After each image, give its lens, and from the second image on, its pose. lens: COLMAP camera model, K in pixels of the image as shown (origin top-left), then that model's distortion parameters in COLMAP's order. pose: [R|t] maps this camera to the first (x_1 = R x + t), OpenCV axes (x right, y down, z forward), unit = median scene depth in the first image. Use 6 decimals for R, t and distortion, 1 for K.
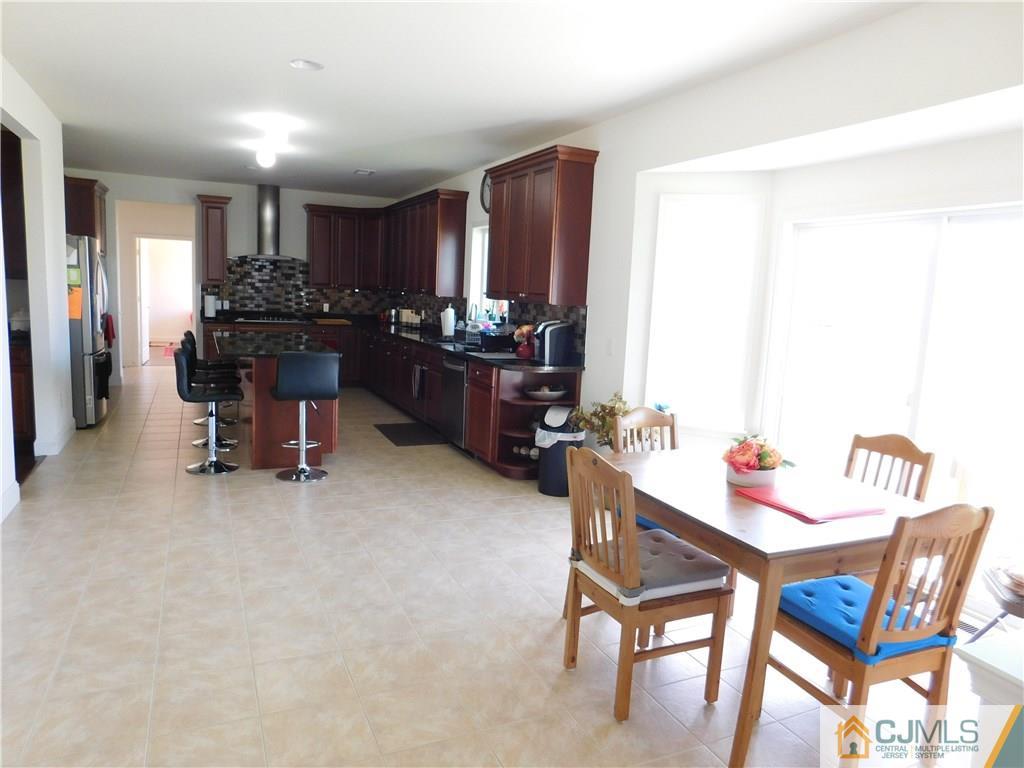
lens RADIAL K [[678.2, 0, 512.0], [0, 678.2, 384.0], [0, 0, 1]] dist [-0.043622, 0.003436]
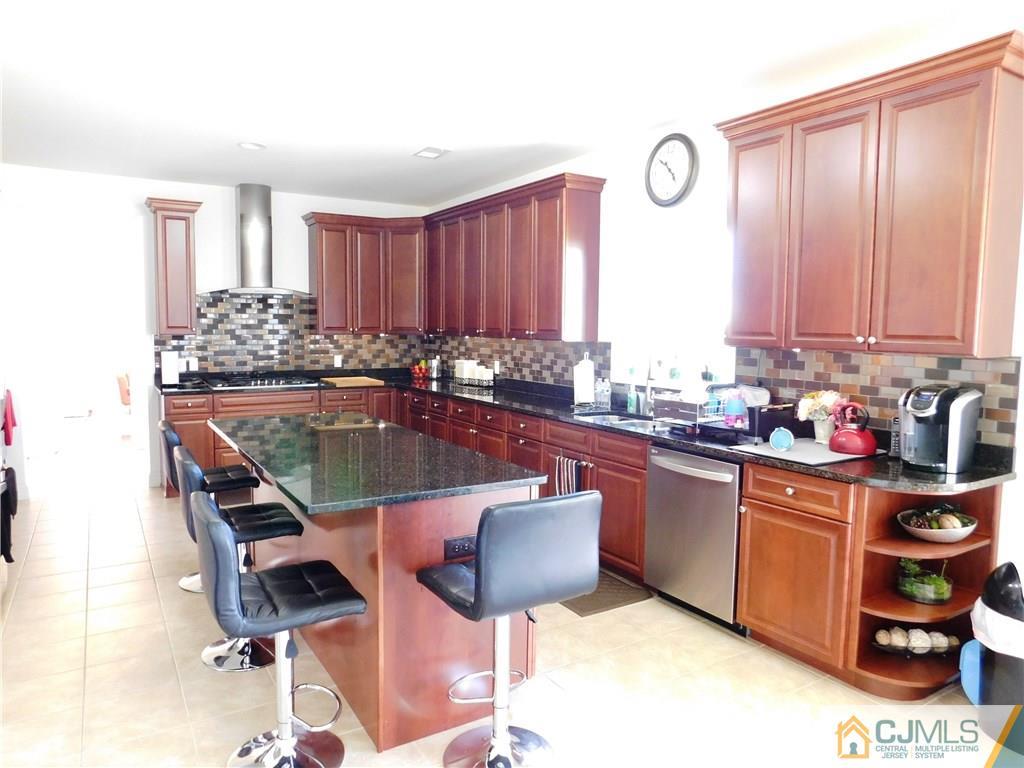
lens RADIAL K [[678.2, 0, 512.0], [0, 678.2, 384.0], [0, 0, 1]] dist [-0.043622, 0.003436]
pose [[0.991864, -0.047685, 0.118034, -0.191633], [0.053227, 0.997601, -0.044256, -0.051947], [-0.115640, 0.050178, 0.992023, 0.304279]]
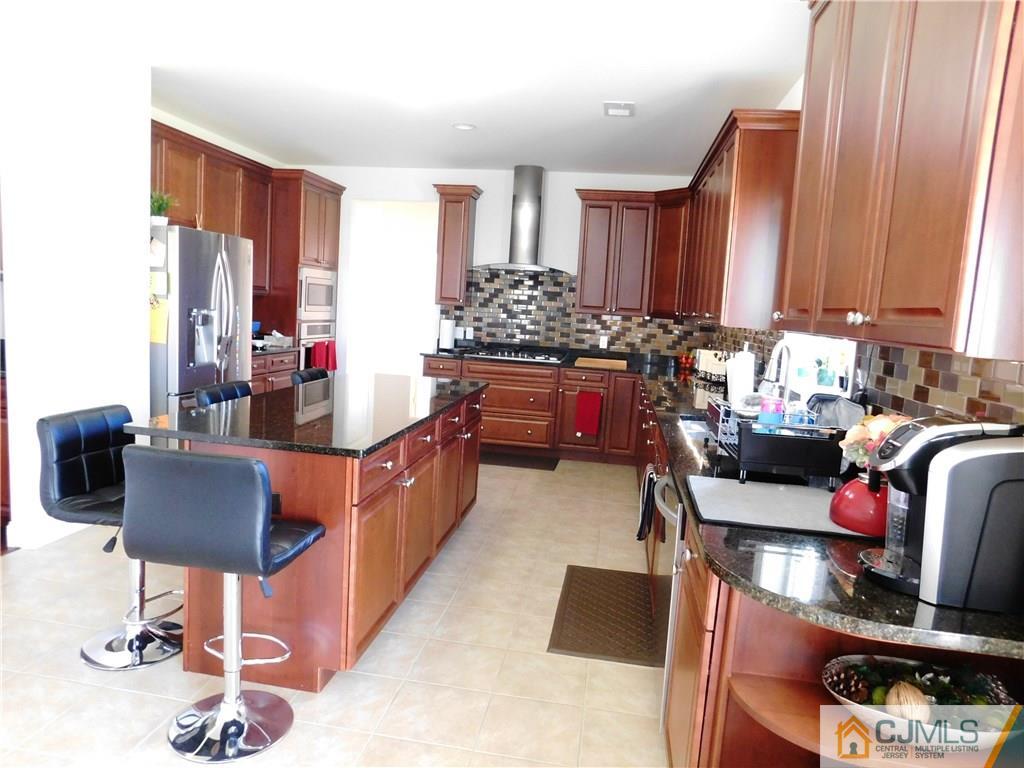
lens RADIAL K [[678.2, 0, 512.0], [0, 678.2, 384.0], [0, 0, 1]] dist [-0.043622, 0.003436]
pose [[0.830696, 0.067987, -0.552559, 0.030961], [-0.096880, 0.995025, -0.023218, -0.049117], [0.548232, 0.072819, 0.833150, 0.406930]]
